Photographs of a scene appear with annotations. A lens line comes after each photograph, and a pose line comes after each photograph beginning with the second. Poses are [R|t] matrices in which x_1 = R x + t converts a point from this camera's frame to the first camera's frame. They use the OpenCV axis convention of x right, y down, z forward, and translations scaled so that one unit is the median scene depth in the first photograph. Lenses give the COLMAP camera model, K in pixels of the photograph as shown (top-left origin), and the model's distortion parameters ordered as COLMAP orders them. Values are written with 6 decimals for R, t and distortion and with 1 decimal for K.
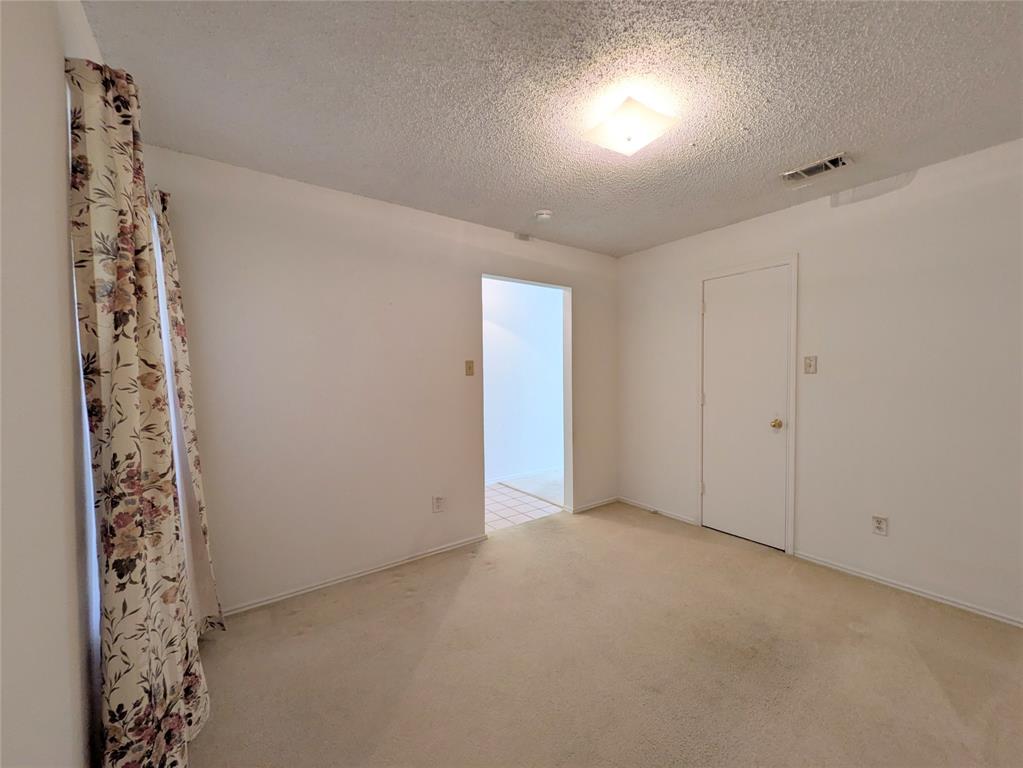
lens RADIAL K [[405.9, 0, 511.5], [0, 405.9, 384.0], [0, 0, 1]] dist [-0.000281, -0.000051]
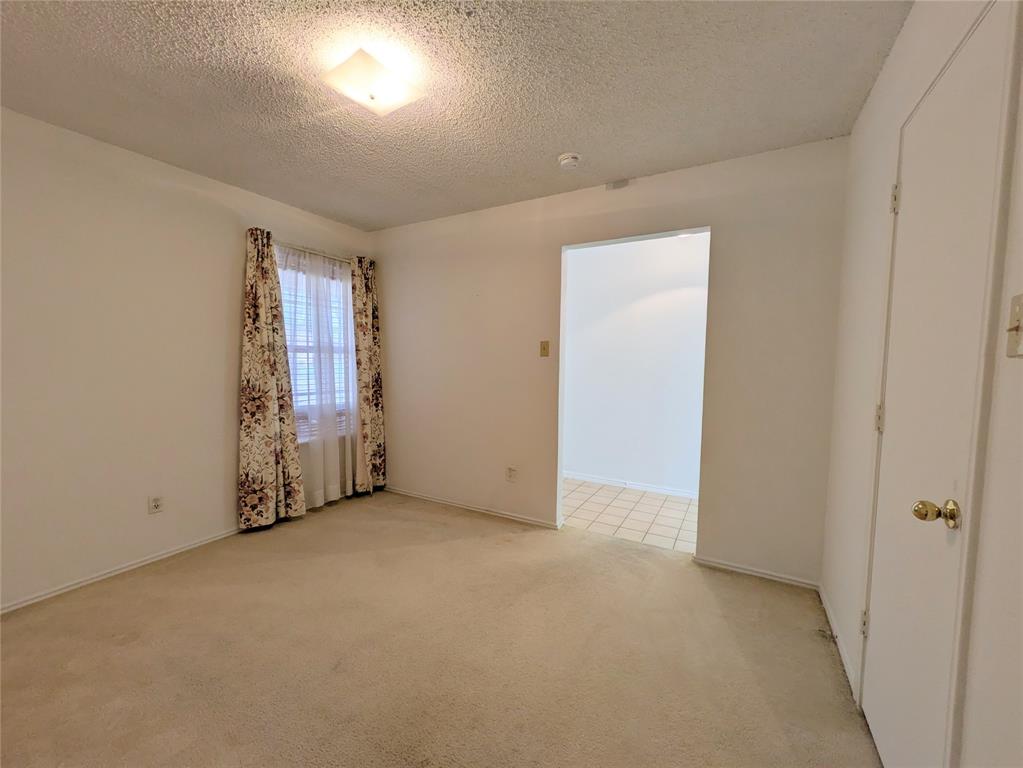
lens RADIAL K [[409.6, 0, 511.5], [0, 409.6, 384.0], [0, 0, 1]] dist [0.000594, 0.000063]
pose [[0.419999, 0.072689, -0.904609, 0.756731], [-0.040338, 0.997297, 0.061408, -0.011750], [0.906628, 0.010698, 0.421796, 0.511638]]
